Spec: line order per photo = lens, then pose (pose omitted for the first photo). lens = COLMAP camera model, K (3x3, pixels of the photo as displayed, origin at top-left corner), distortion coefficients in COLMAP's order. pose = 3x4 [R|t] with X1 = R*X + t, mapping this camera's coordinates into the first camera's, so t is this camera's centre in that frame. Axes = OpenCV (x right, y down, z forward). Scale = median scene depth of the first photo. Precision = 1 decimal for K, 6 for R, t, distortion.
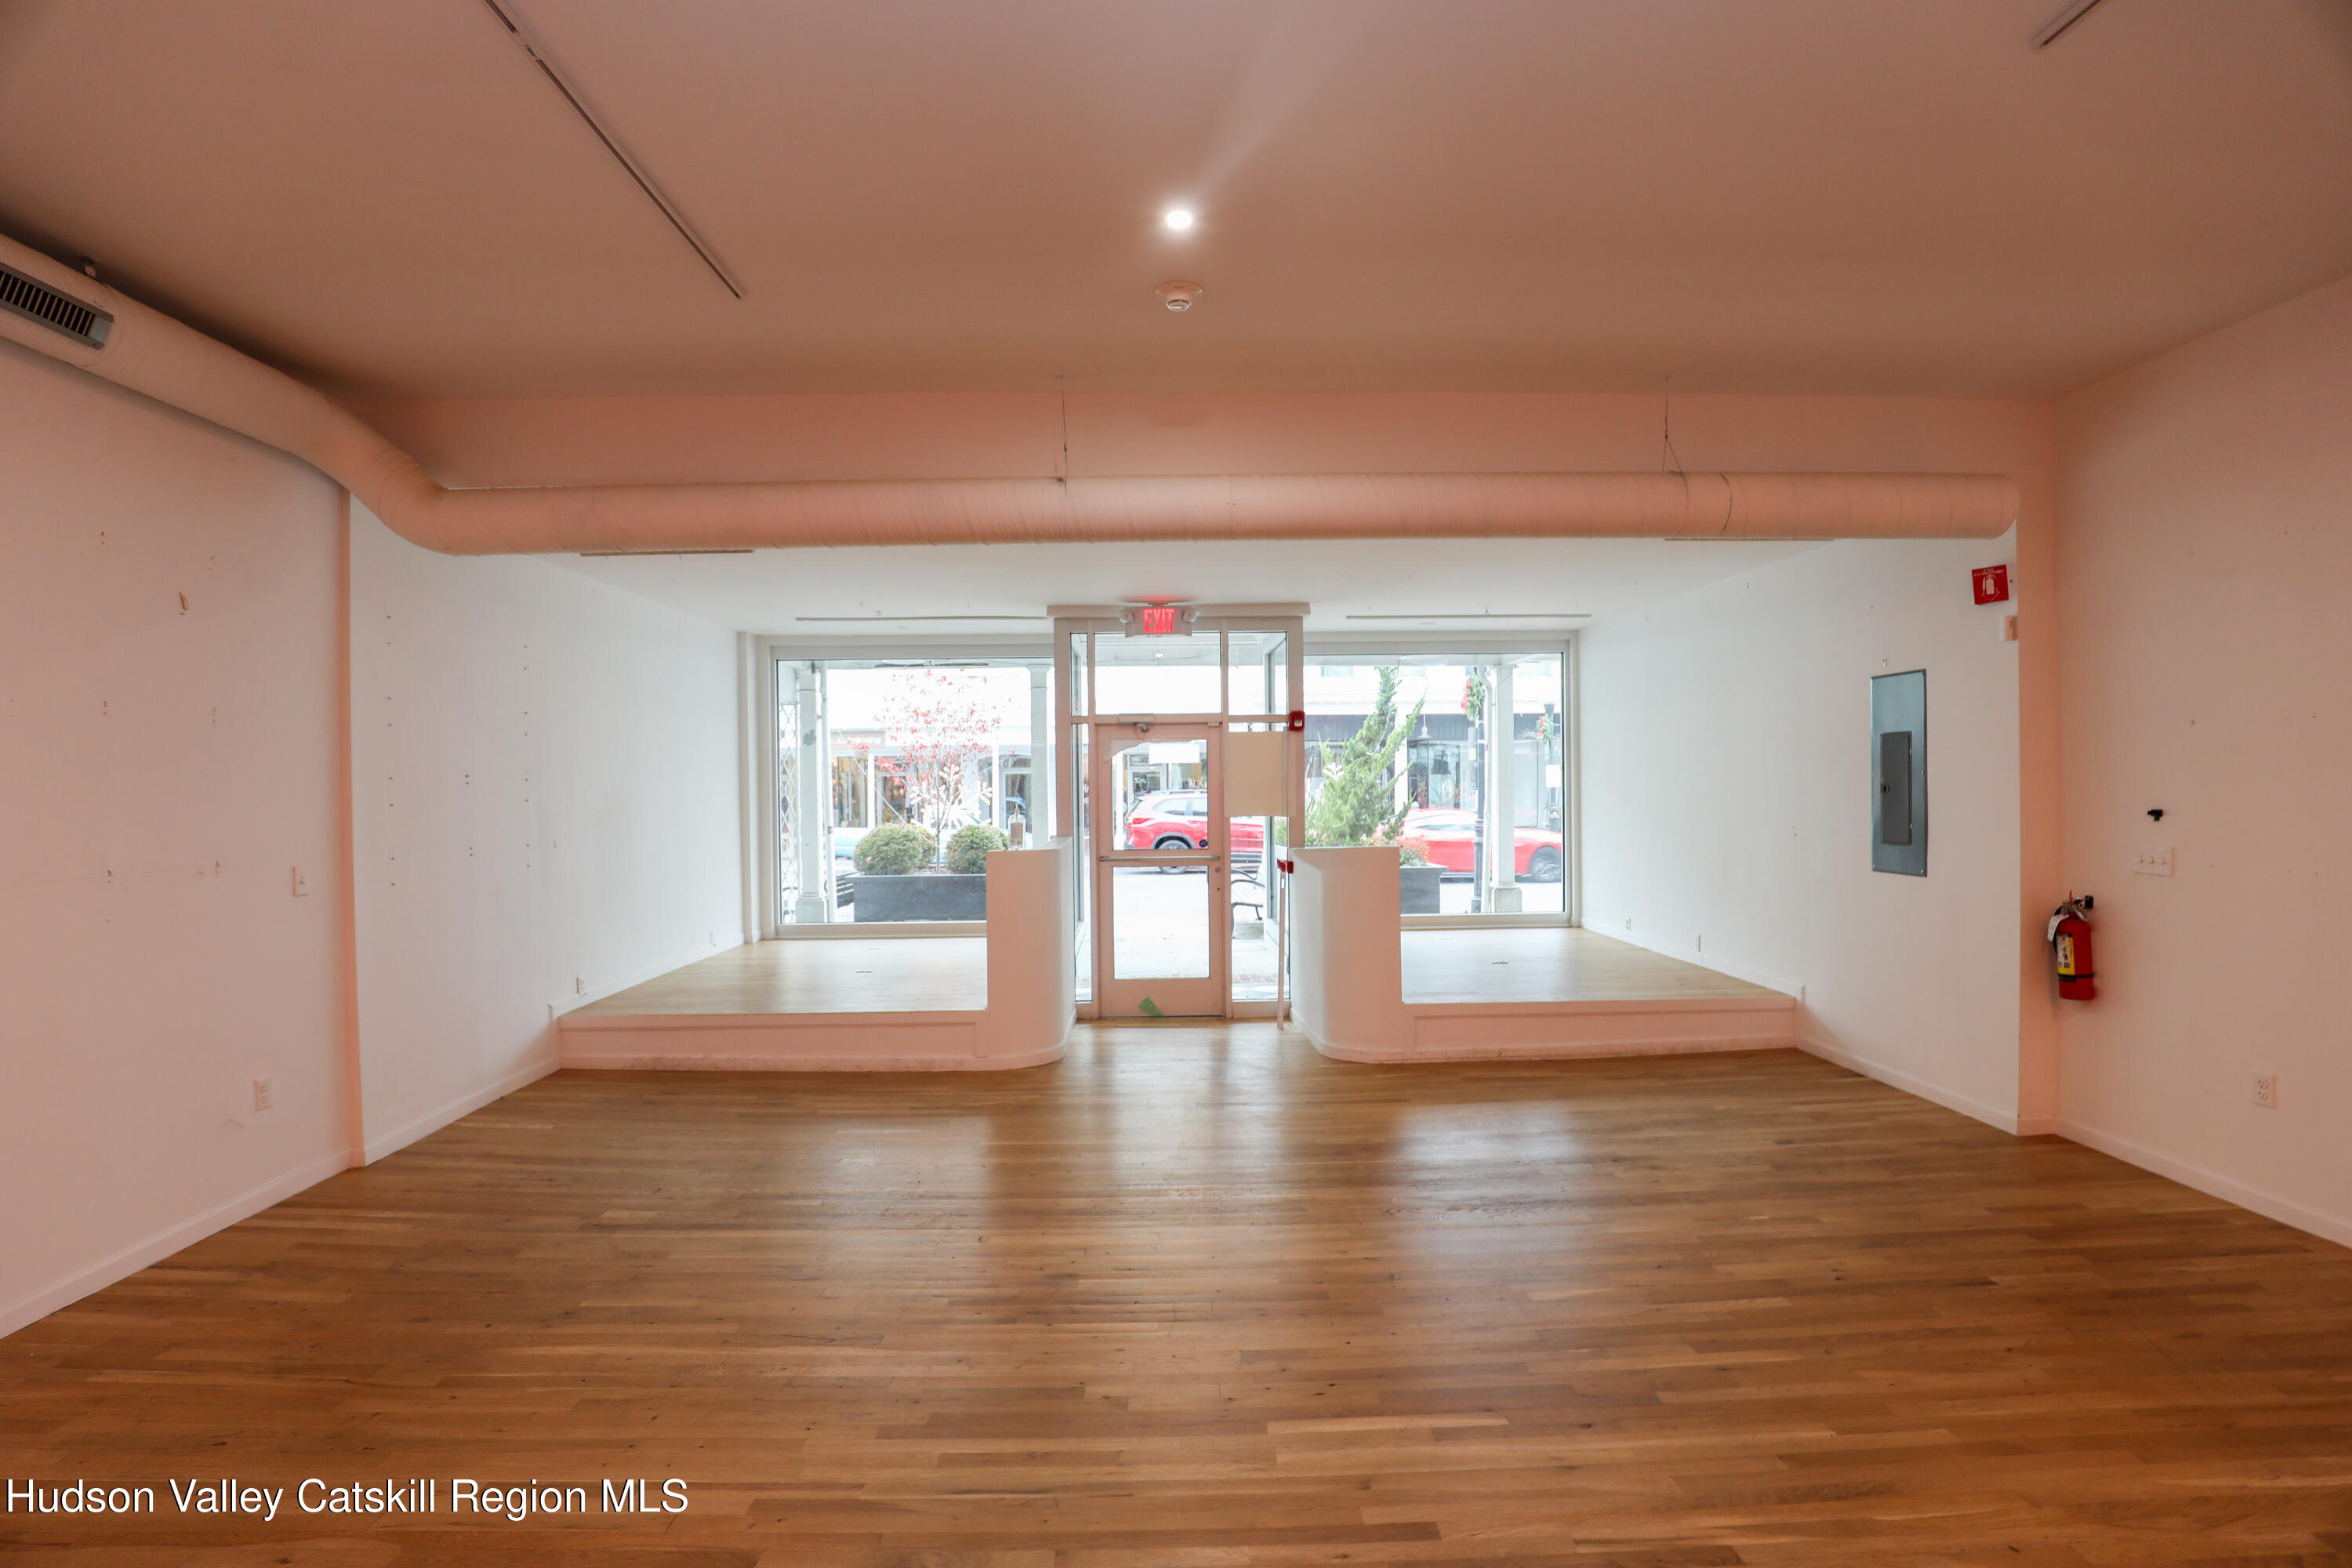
lens RADIAL K [[1076.1, 0, 1164.7], [0, 1076.1, 791.4], [0, 0, 1]] dist [-0.035951, 0.007497]
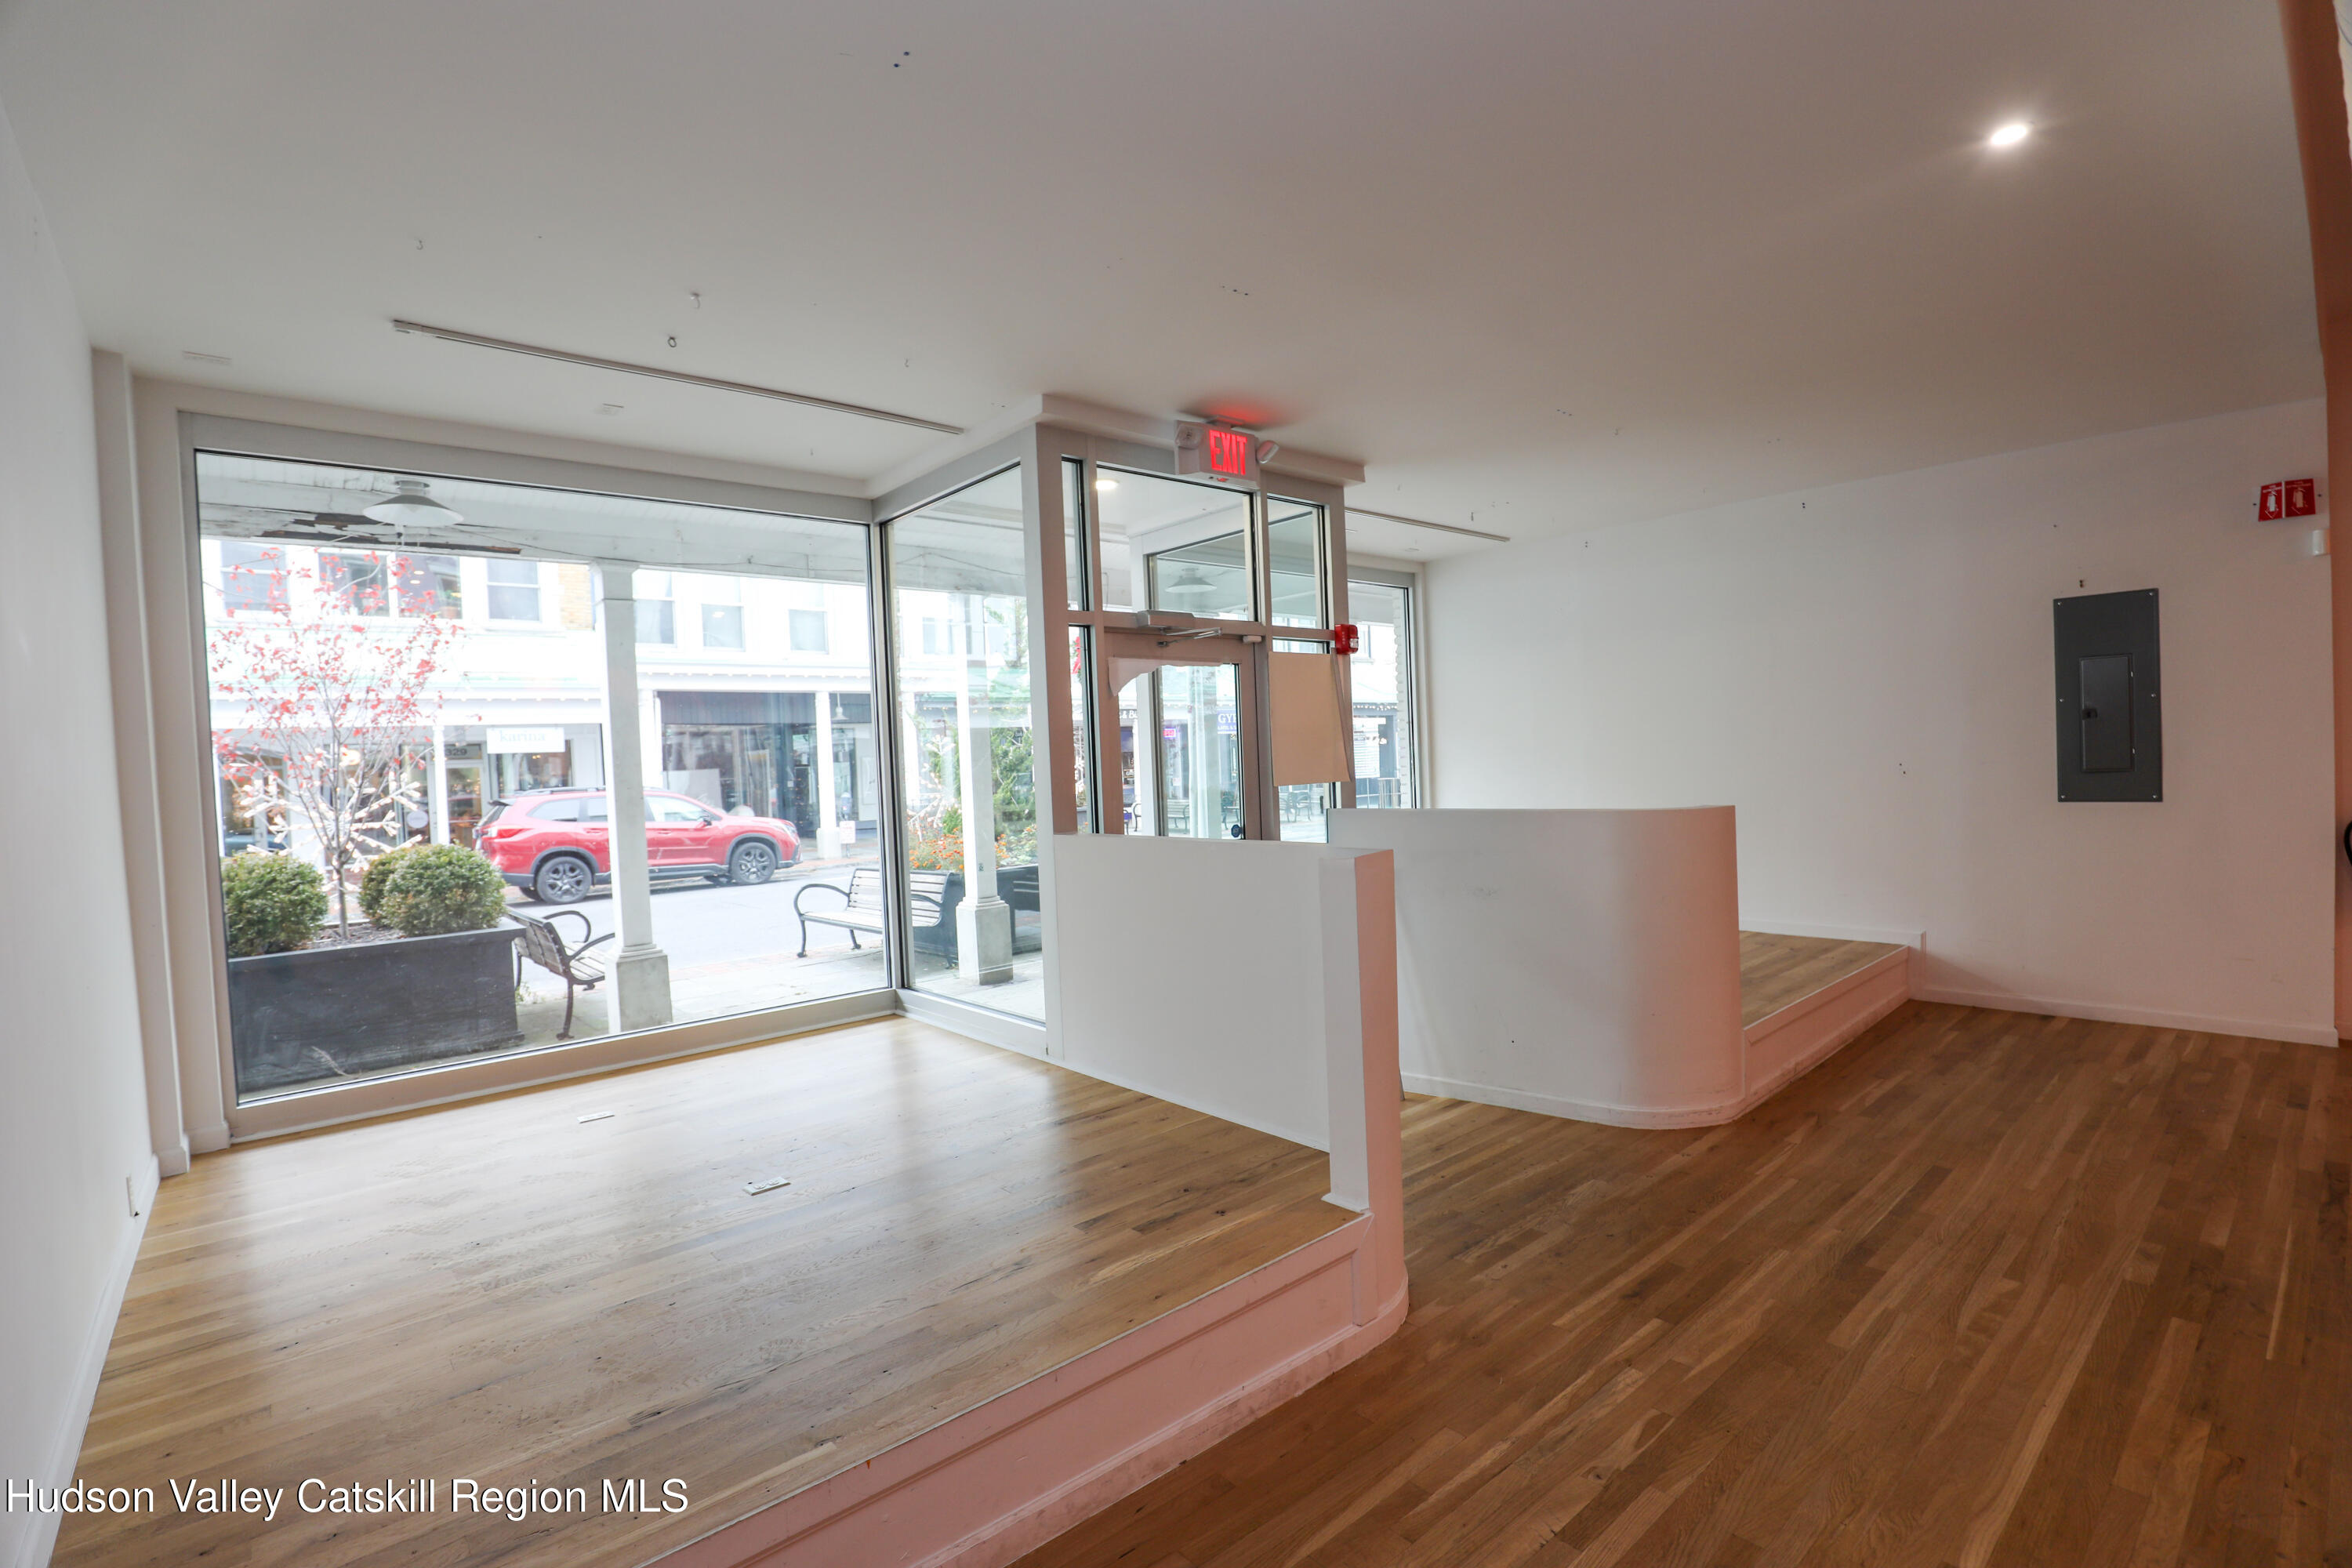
lens RADIAL K [[1076.1, 0, 1164.7], [0, 1076.1, 791.4], [0, 0, 1]] dist [-0.035951, 0.007497]
pose [[0.767651, -0.039738, 0.639635, -0.412597], [0.037898, 0.999144, 0.016590, 0.013973], [-0.639747, 0.011505, 0.768500, 0.575686]]
